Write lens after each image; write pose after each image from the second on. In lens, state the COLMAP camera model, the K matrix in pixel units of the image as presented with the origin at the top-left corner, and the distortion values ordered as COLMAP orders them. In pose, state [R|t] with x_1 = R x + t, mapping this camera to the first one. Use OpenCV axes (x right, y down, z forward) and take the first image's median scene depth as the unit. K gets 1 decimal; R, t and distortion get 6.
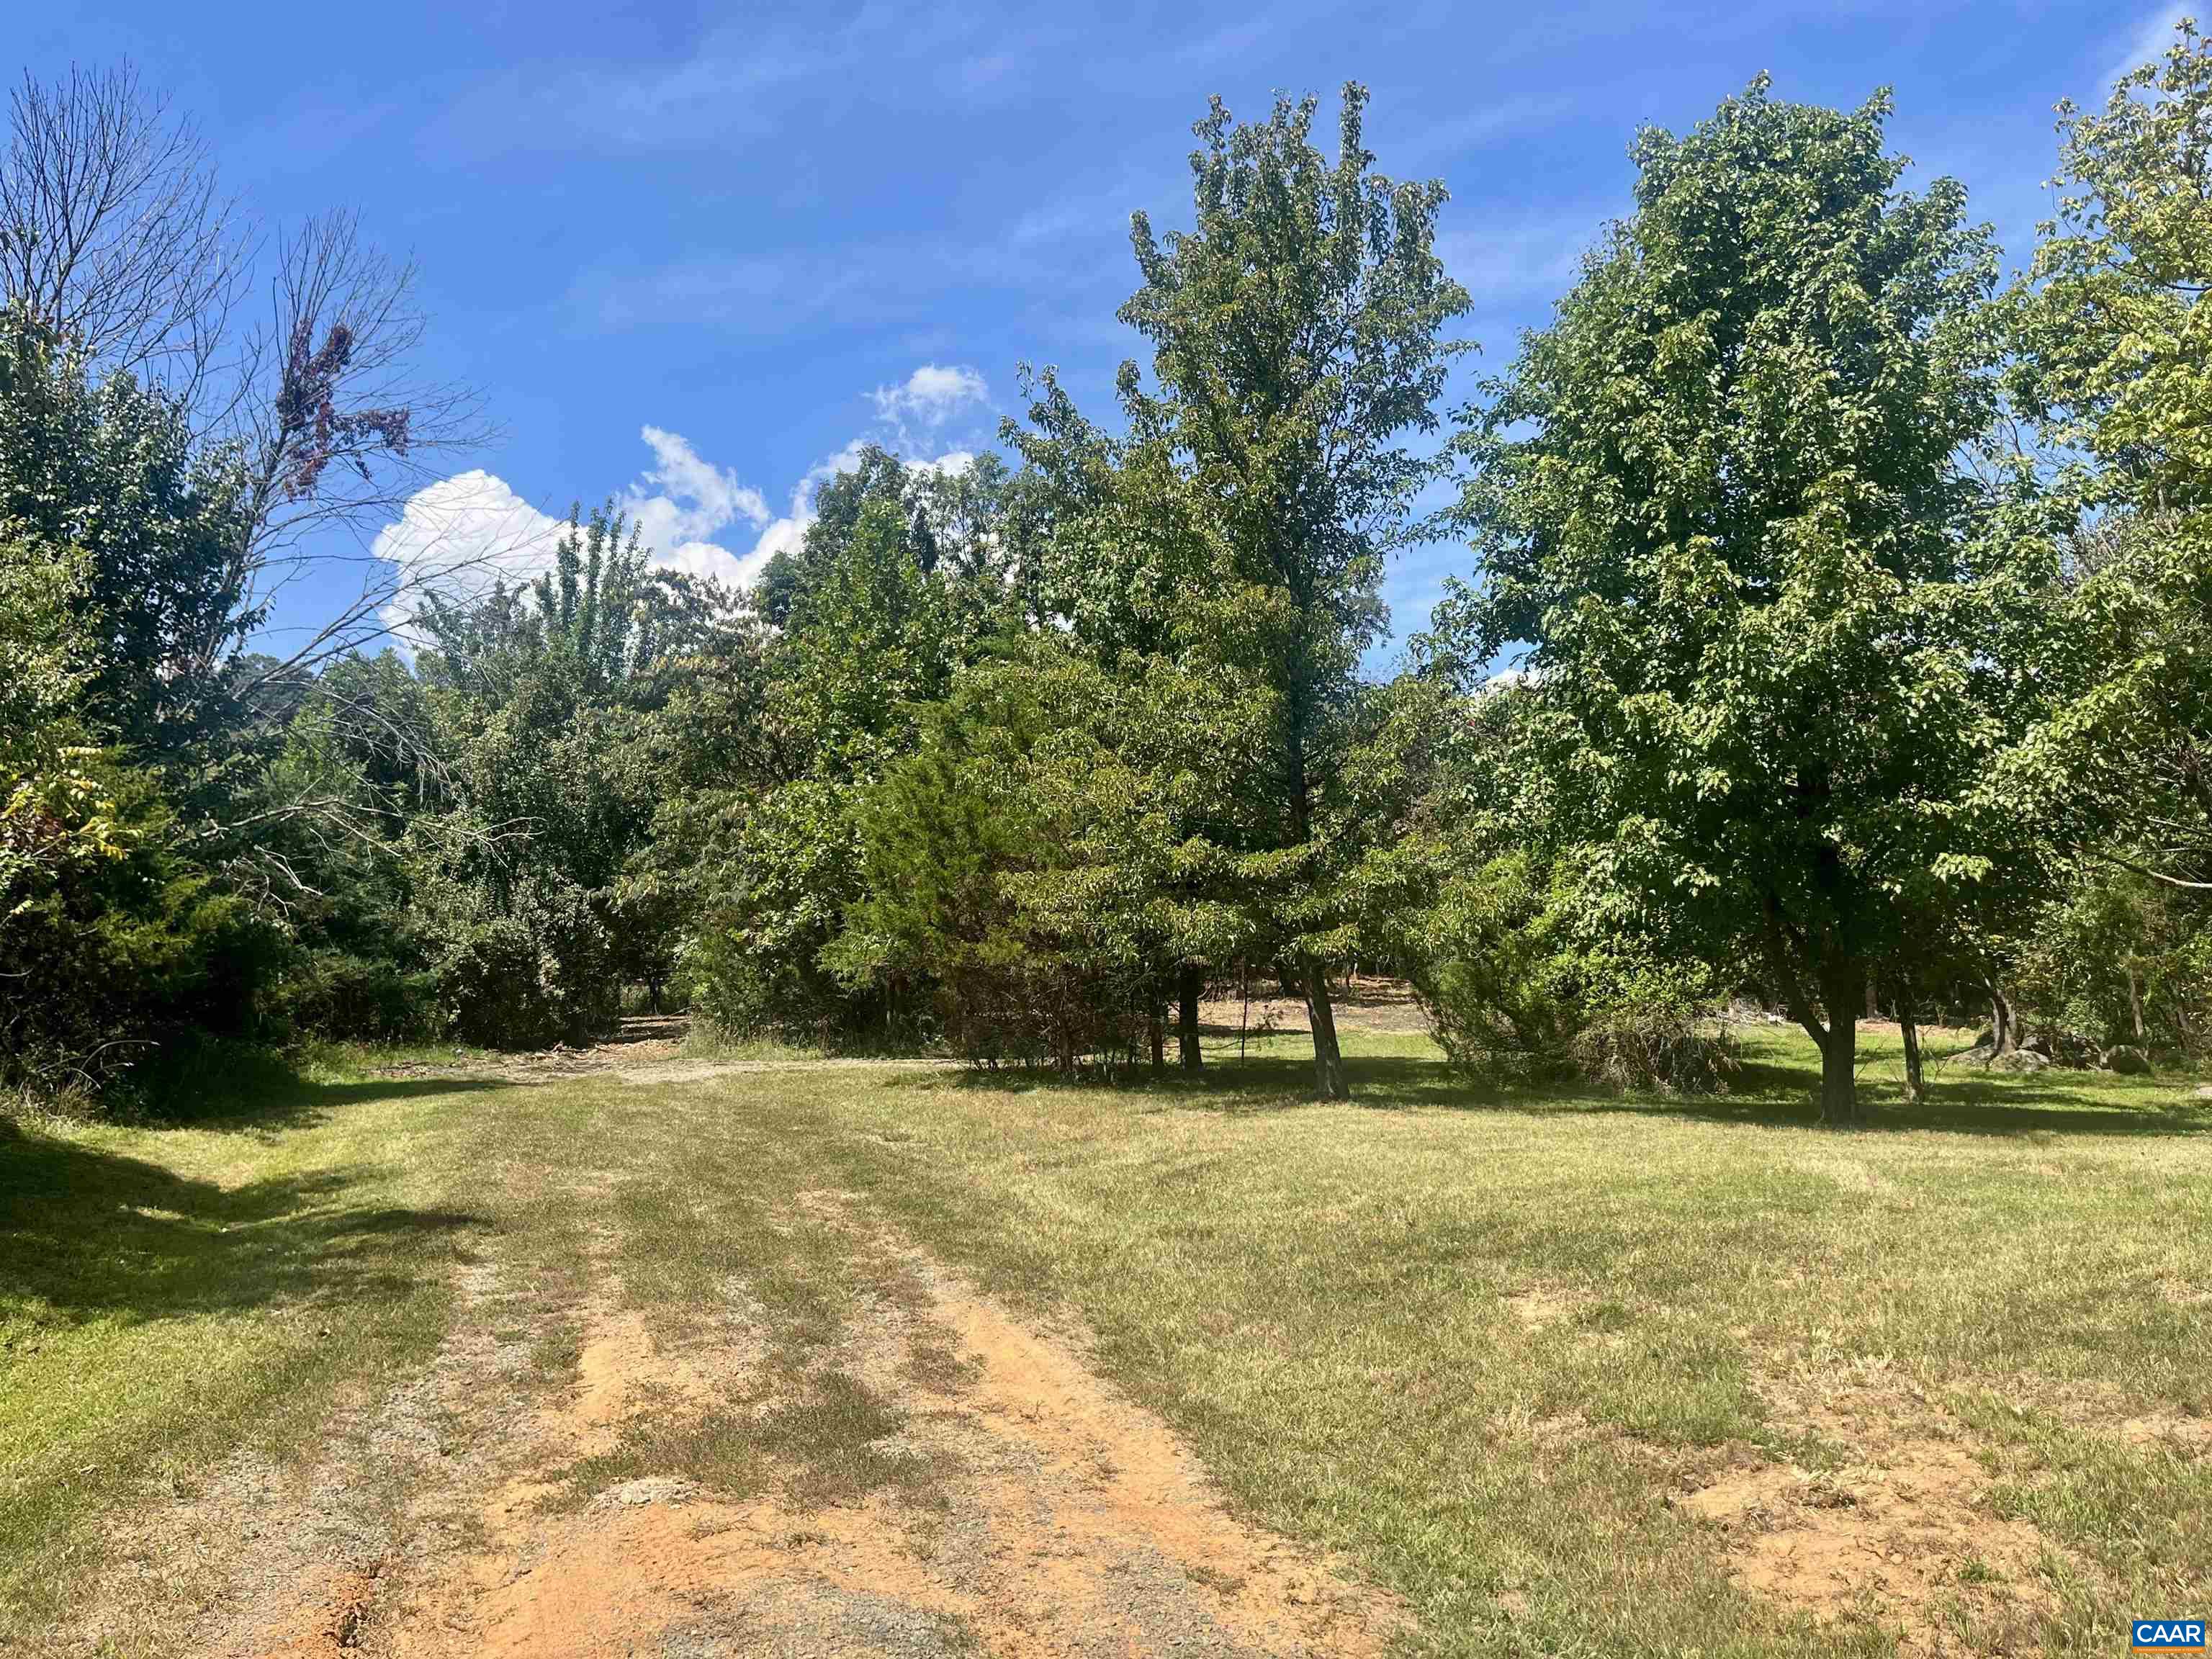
lens RADIAL K [[1684.5, 0, 1114.6], [0, 1684.5, 795.1], [0, 0, 1]] dist [0.053218, -0.095284]
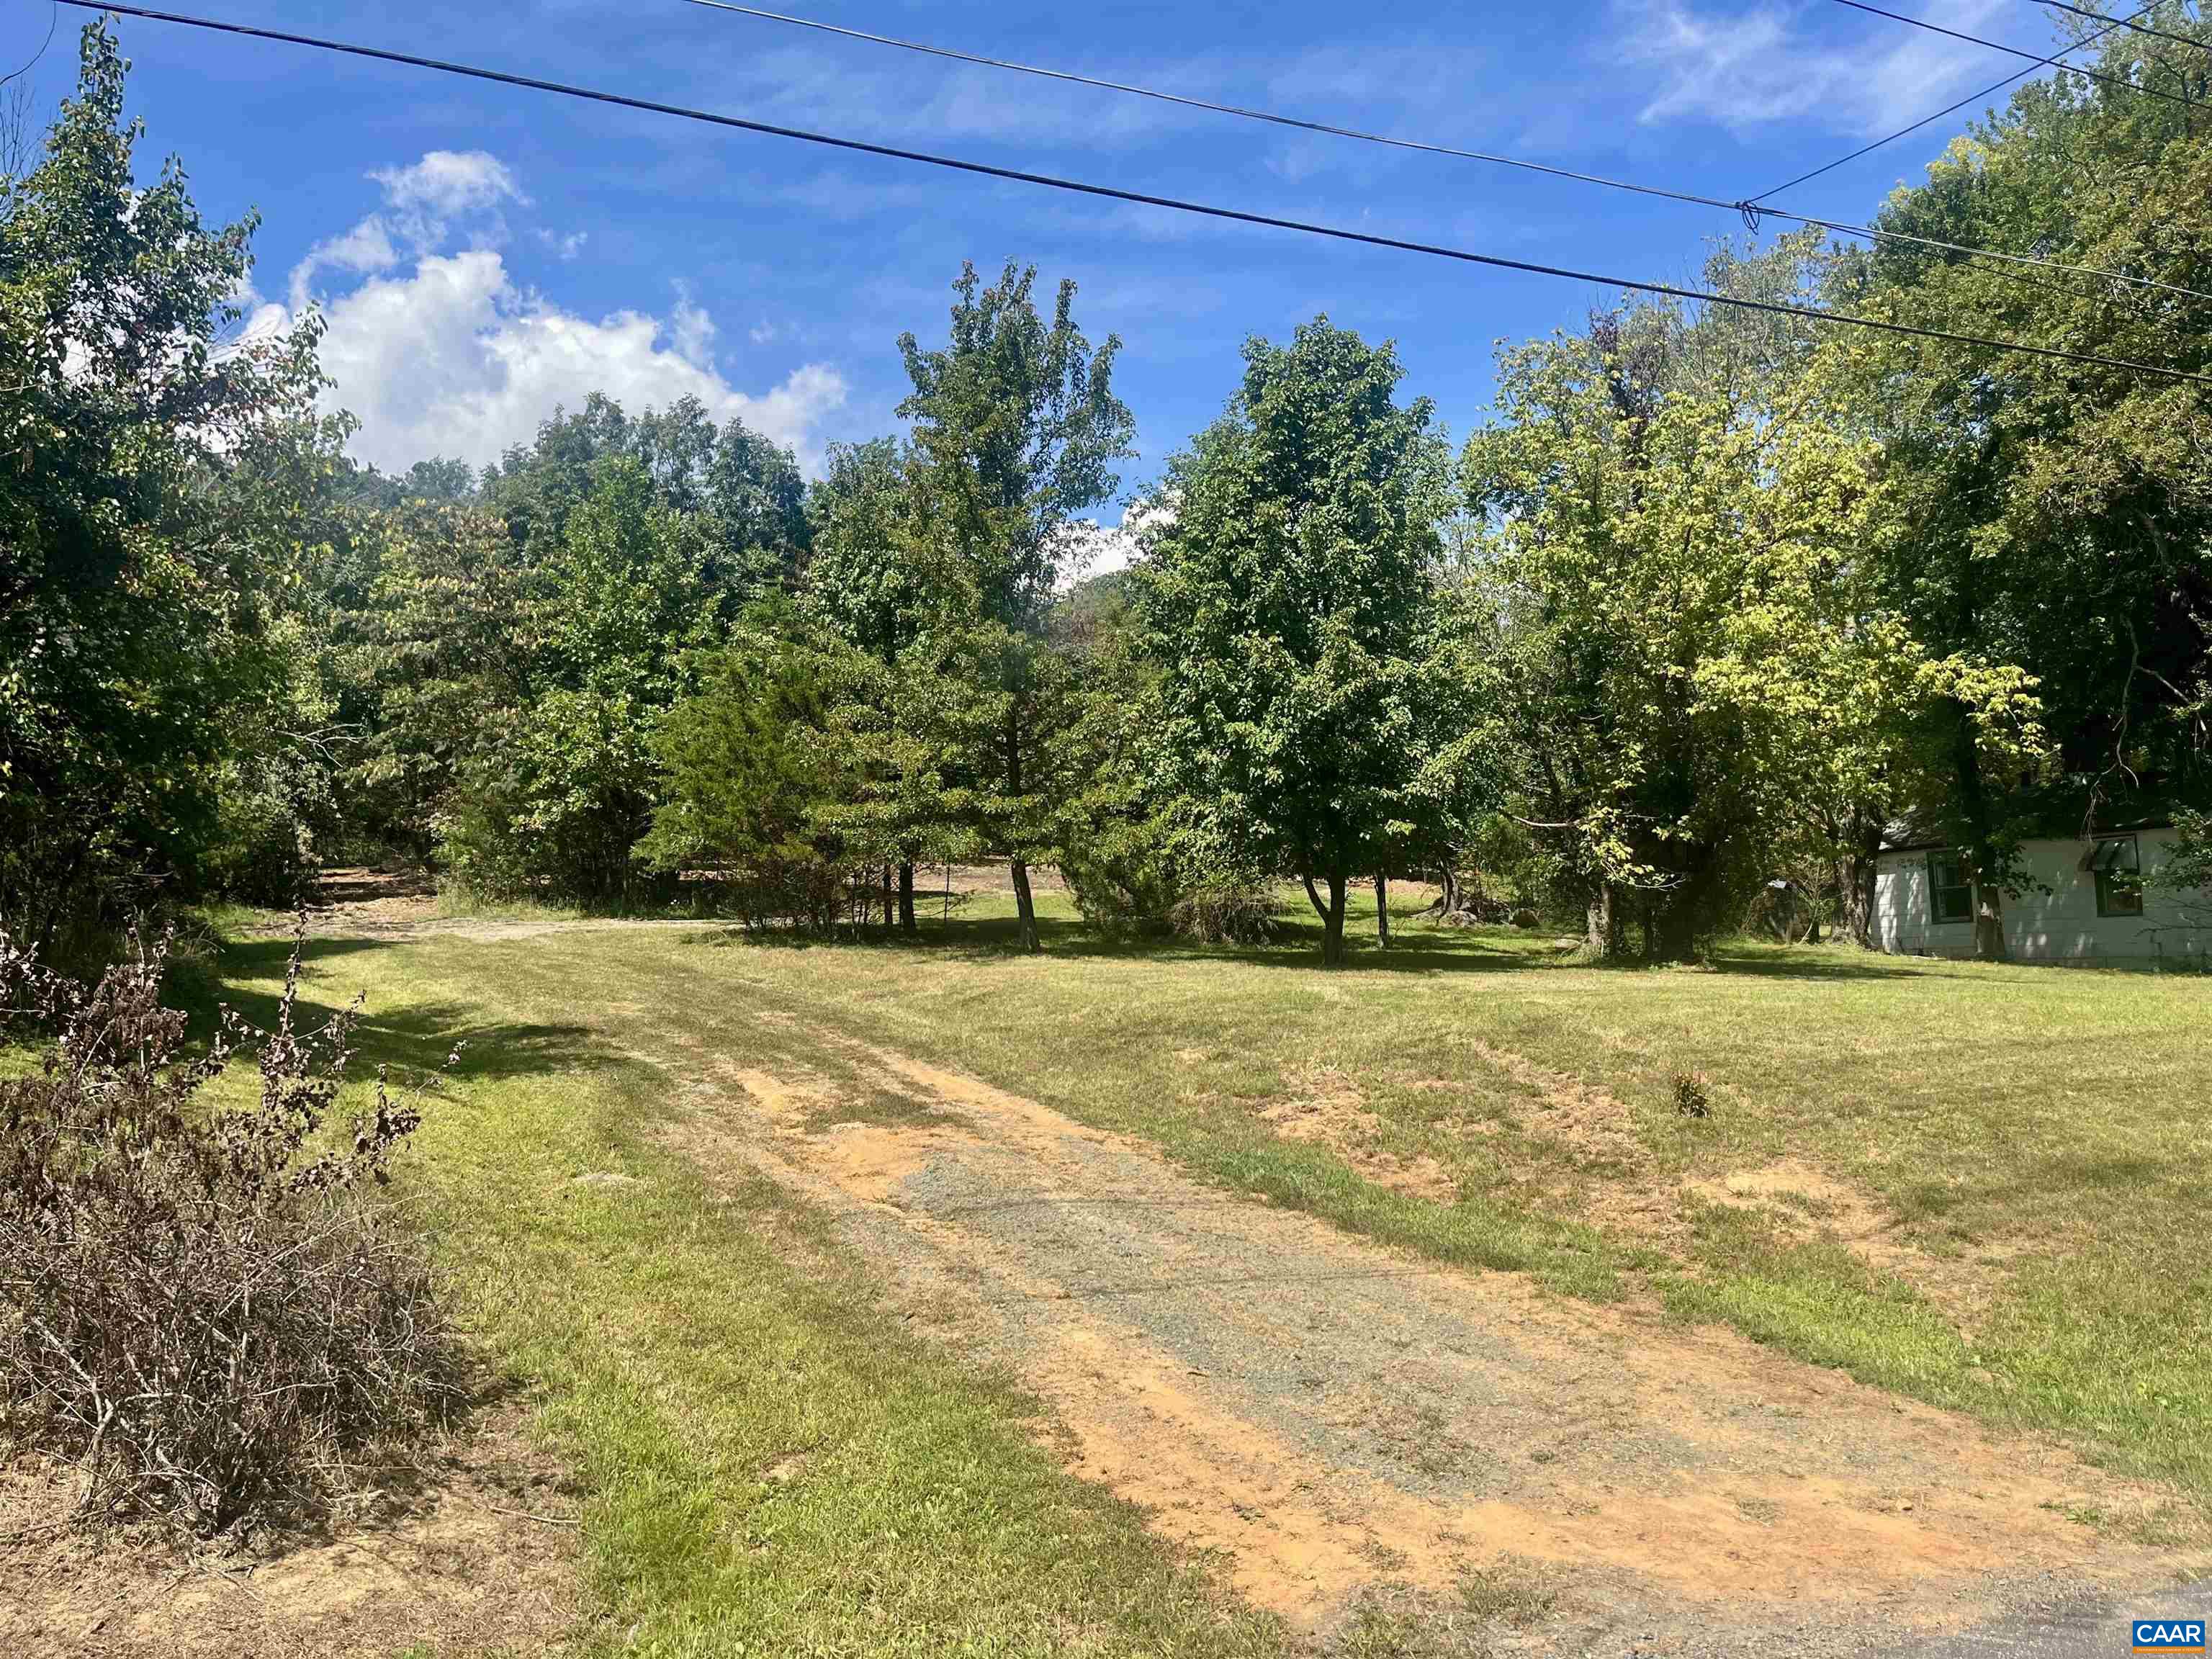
lens RADIAL K [[1684.5, 0, 1114.6], [0, 1684.5, 795.1], [0, 0, 1]] dist [0.053218, -0.095284]
pose [[0.966873, 0.017319, 0.254668, -0.193062], [-0.041208, 0.995199, 0.088772, -0.104290], [-0.251908, -0.096326, 0.962945, -0.494727]]
